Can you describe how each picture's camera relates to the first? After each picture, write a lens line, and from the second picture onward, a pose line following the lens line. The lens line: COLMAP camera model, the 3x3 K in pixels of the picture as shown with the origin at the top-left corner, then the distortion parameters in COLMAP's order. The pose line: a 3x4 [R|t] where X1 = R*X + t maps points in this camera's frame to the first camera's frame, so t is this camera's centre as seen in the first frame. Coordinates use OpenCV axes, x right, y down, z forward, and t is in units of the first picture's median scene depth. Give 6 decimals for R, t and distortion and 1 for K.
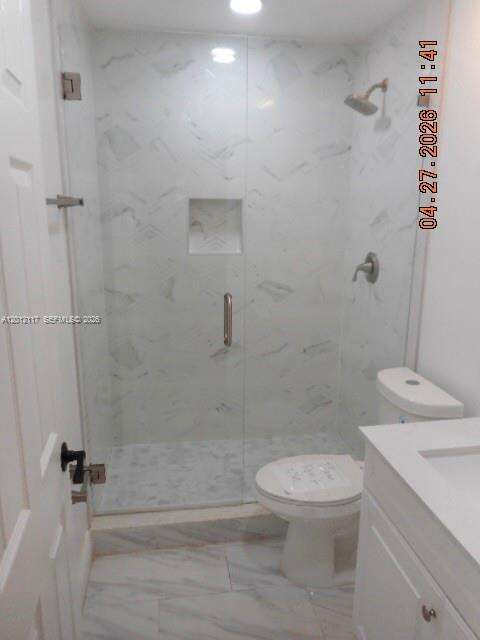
lens RADIAL K [[479.5, 0, 240.0], [0, 479.5, 323.7], [0, 0, 1]] dist [0.004687, 0.001539]
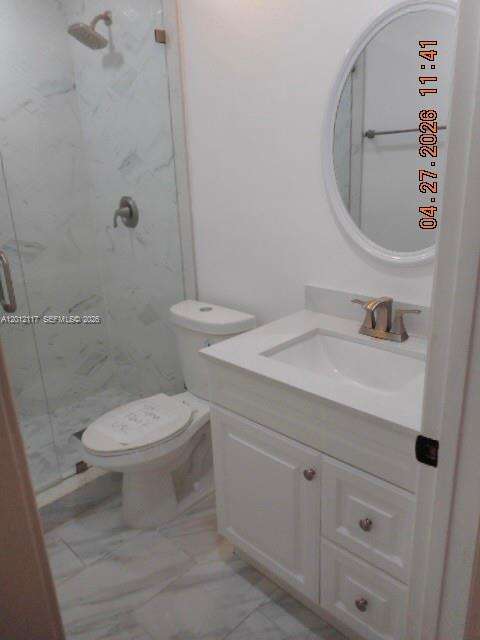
lens RADIAL K [[479.5, 0, 240.0], [0, 479.5, 323.7], [0, 0, 1]] dist [0.004687, 0.001539]
pose [[0.803223, -0.217240, 0.554652, -0.152067], [0.175987, 0.976107, 0.127453, 0.024833], [-0.569087, -0.004762, 0.822263, 0.054965]]
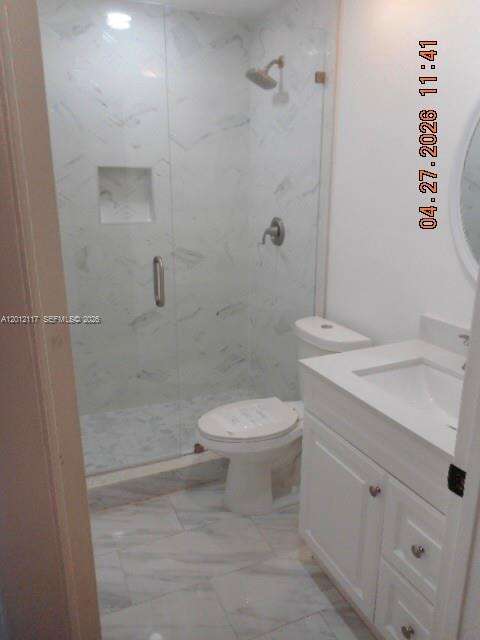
lens RADIAL K [[479.5, 0, 240.0], [0, 479.5, 323.7], [0, 0, 1]] dist [0.004687, 0.001539]
pose [[0.965037, -0.074123, 0.251413, -0.106636], [0.064312, 0.996821, 0.047033, 0.039254], [-0.254100, -0.029219, 0.966737, -0.048719]]
